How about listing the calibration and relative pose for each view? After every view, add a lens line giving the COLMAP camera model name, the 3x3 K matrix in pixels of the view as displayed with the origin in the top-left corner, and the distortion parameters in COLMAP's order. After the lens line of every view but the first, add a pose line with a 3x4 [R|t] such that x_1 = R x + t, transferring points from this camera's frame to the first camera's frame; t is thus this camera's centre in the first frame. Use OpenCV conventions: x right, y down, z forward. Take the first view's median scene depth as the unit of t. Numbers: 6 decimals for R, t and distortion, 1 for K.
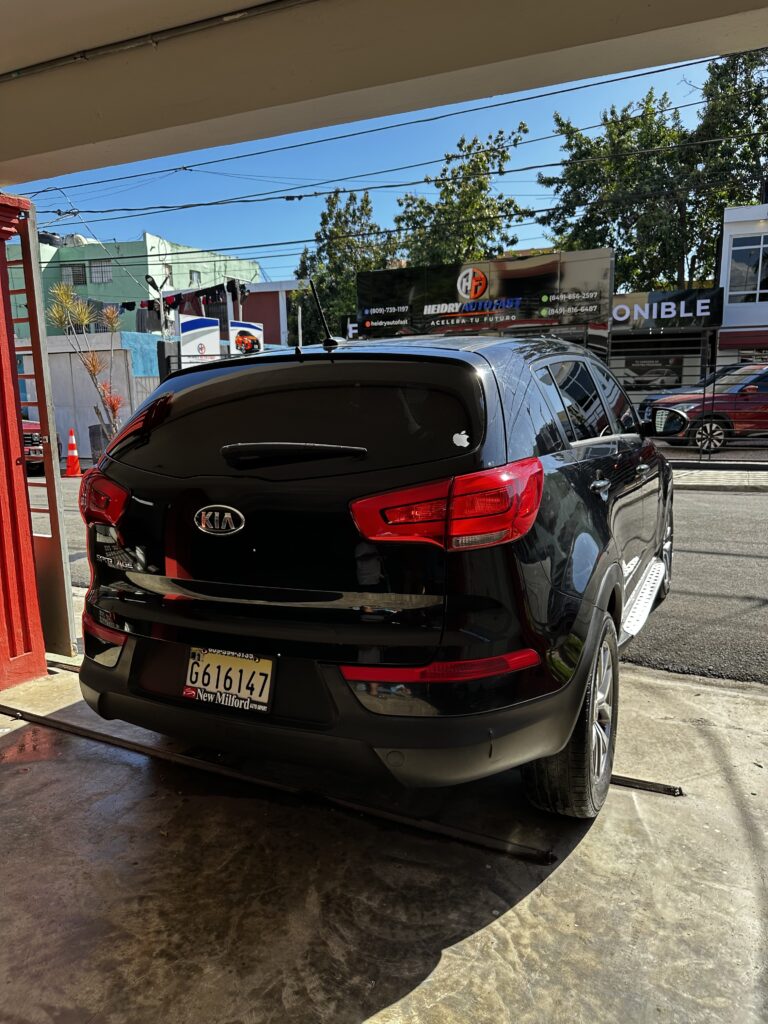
lens RADIAL K [[726.4, 0, 384.0], [0, 726.4, 512.0], [0, 0, 1]] dist [-0.007443, -0.001404]
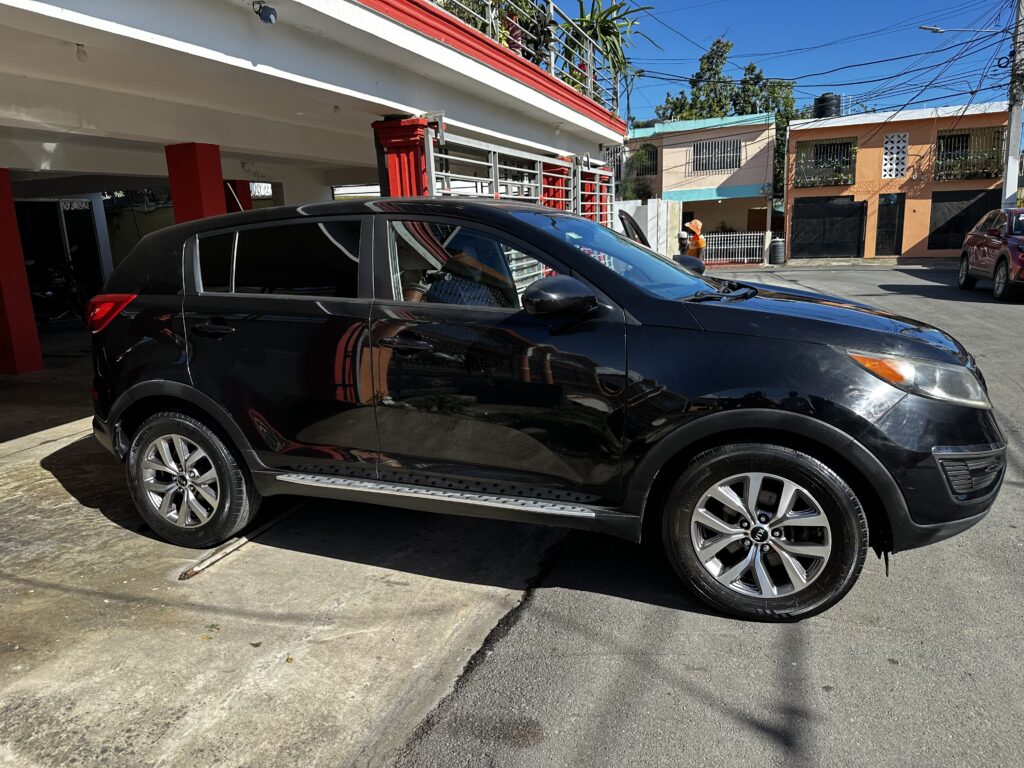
lens RADIAL K [[742.2, 0, 512.0], [0, 742.2, 384.0], [0, 0, 1]] dist [0.033403, -0.080737]
pose [[0.096968, 0.219151, -0.970860, 2.143936], [-0.138919, 0.968889, 0.204831, -0.359746], [0.985545, 0.115009, 0.124395, 1.786296]]
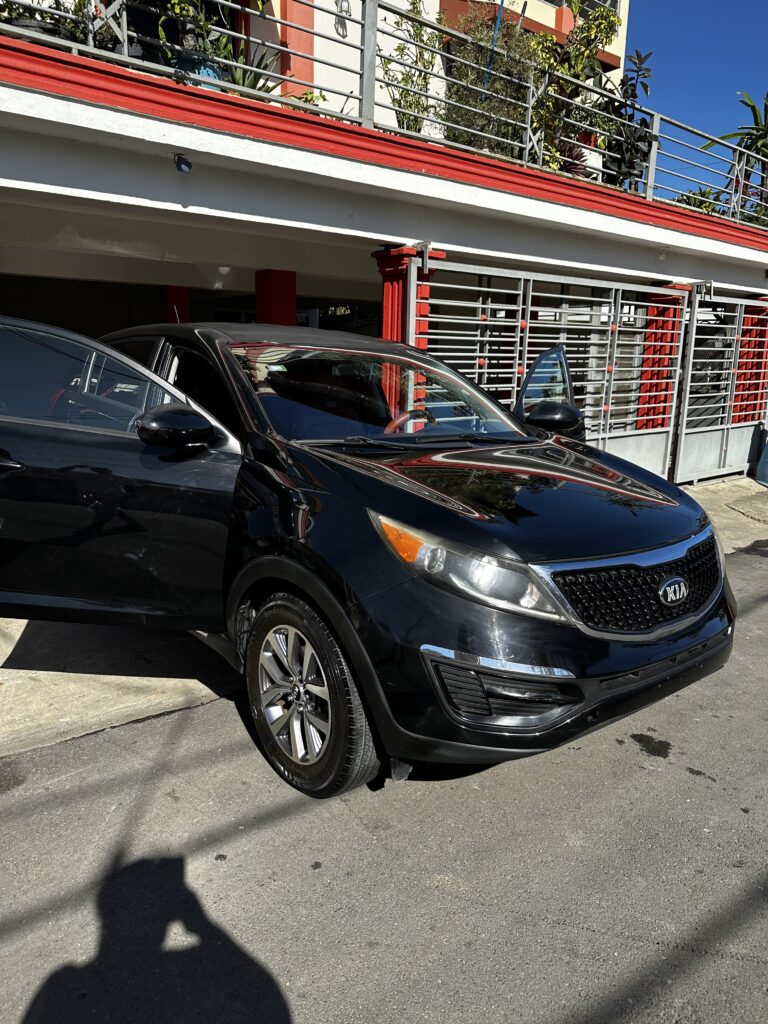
lens RADIAL K [[721.9, 0, 379.3], [0, 721.9, 508.9], [0, 0, 1]] dist [0.024673, -0.042969]
pose [[-0.431028, 0.200433, -0.879797, 1.908043], [-0.171061, 0.939187, 0.297769, -0.573781], [0.885976, 0.278846, -0.370529, 2.929417]]
